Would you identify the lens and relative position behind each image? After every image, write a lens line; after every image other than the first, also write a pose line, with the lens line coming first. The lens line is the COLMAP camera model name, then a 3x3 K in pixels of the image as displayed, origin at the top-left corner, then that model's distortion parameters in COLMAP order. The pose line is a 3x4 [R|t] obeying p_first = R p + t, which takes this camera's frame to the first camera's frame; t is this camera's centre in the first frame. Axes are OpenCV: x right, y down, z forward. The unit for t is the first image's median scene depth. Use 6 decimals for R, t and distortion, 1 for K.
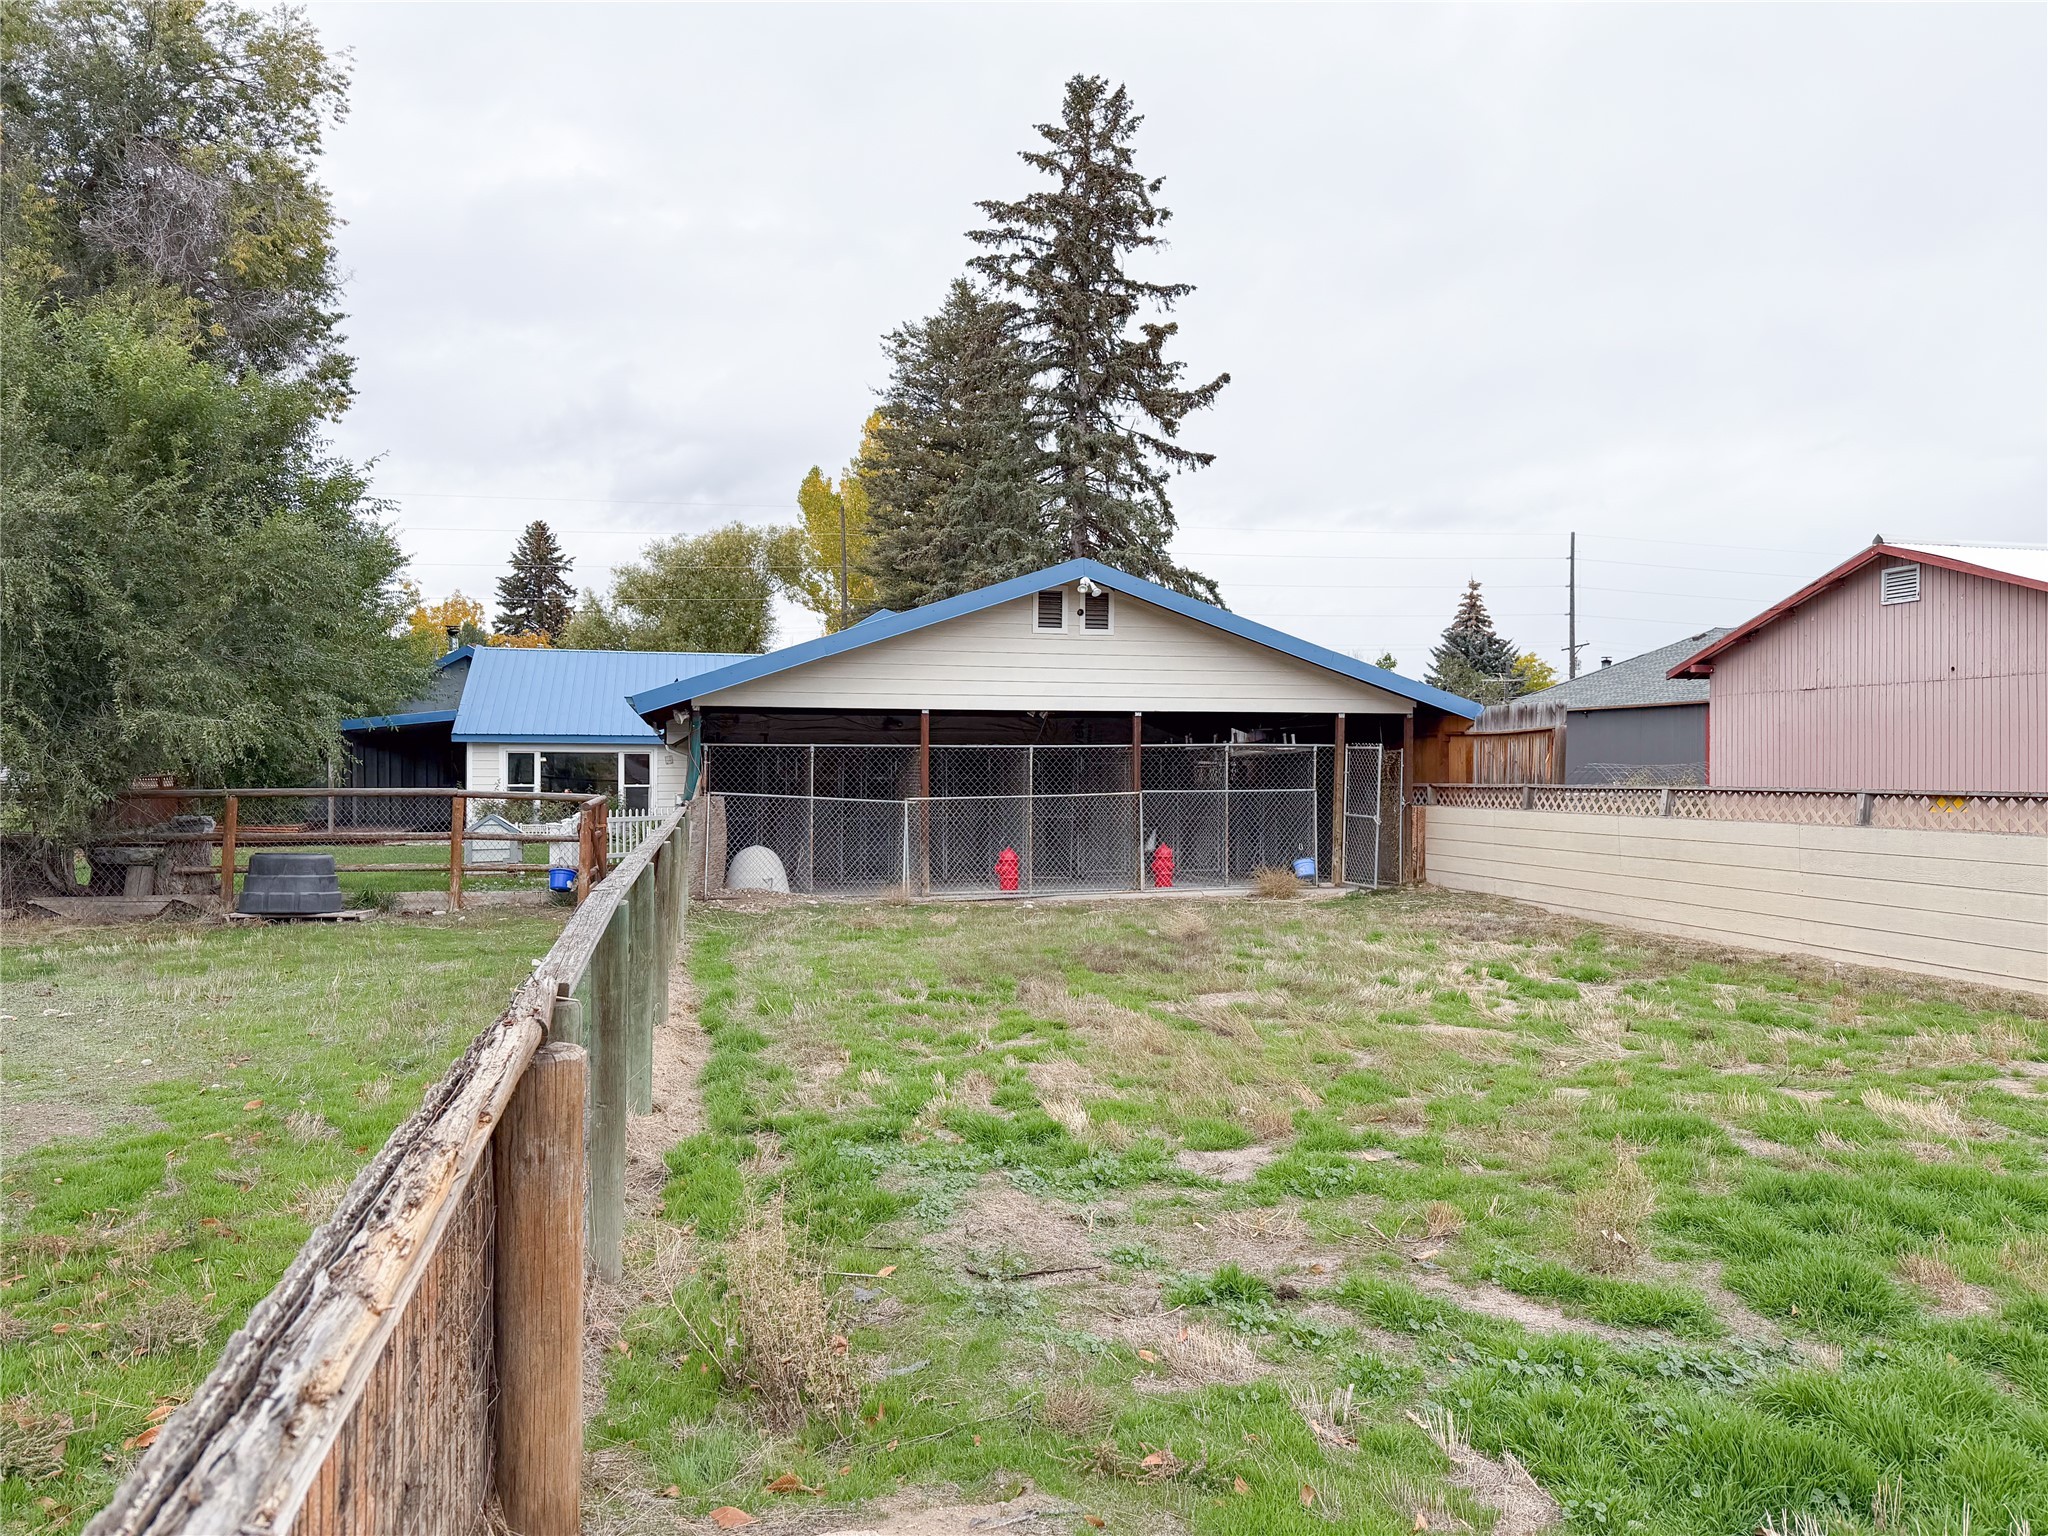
lens RADIAL K [[1419.9, 0, 1028.4], [0, 1419.9, 774.6], [0, 0, 1]] dist [0.168237, -0.280918]
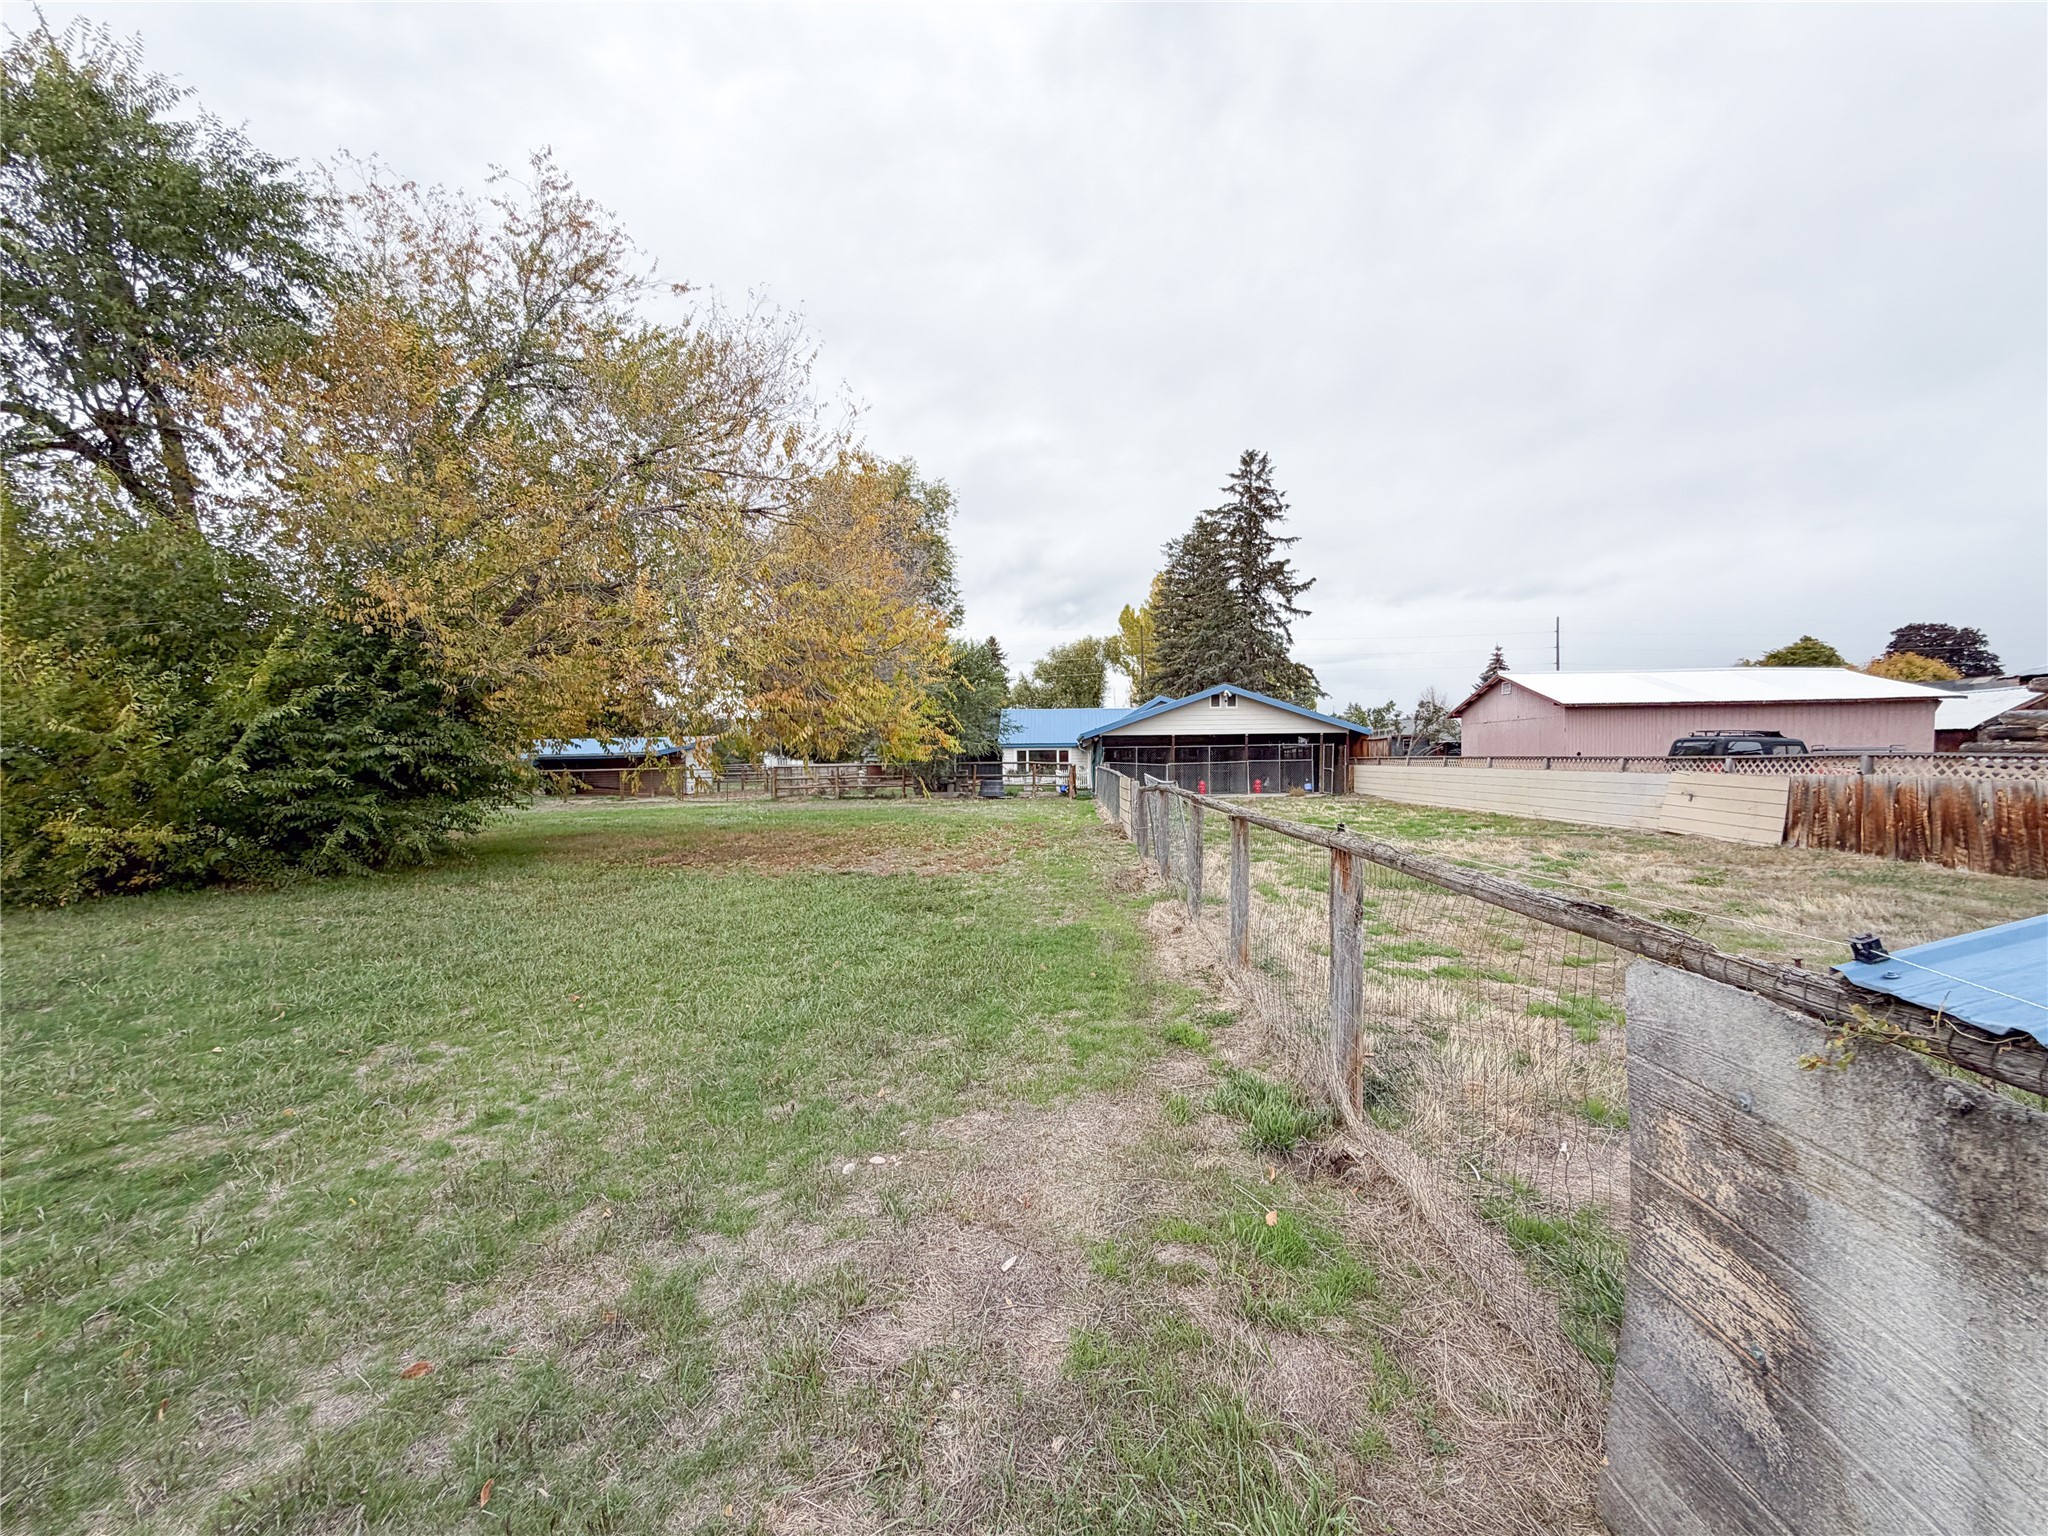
lens RADIAL K [[816.6, 0, 1018.2], [0, 816.6, 766.7], [0, 0, 1]] dist [0.000965, 0.000101]
pose [[0.961634, -0.008264, -0.274212, 0.038025], [0.010696, 0.999916, 0.007373, 0.002645], [0.274128, -0.010023, 0.961641, -0.339058]]
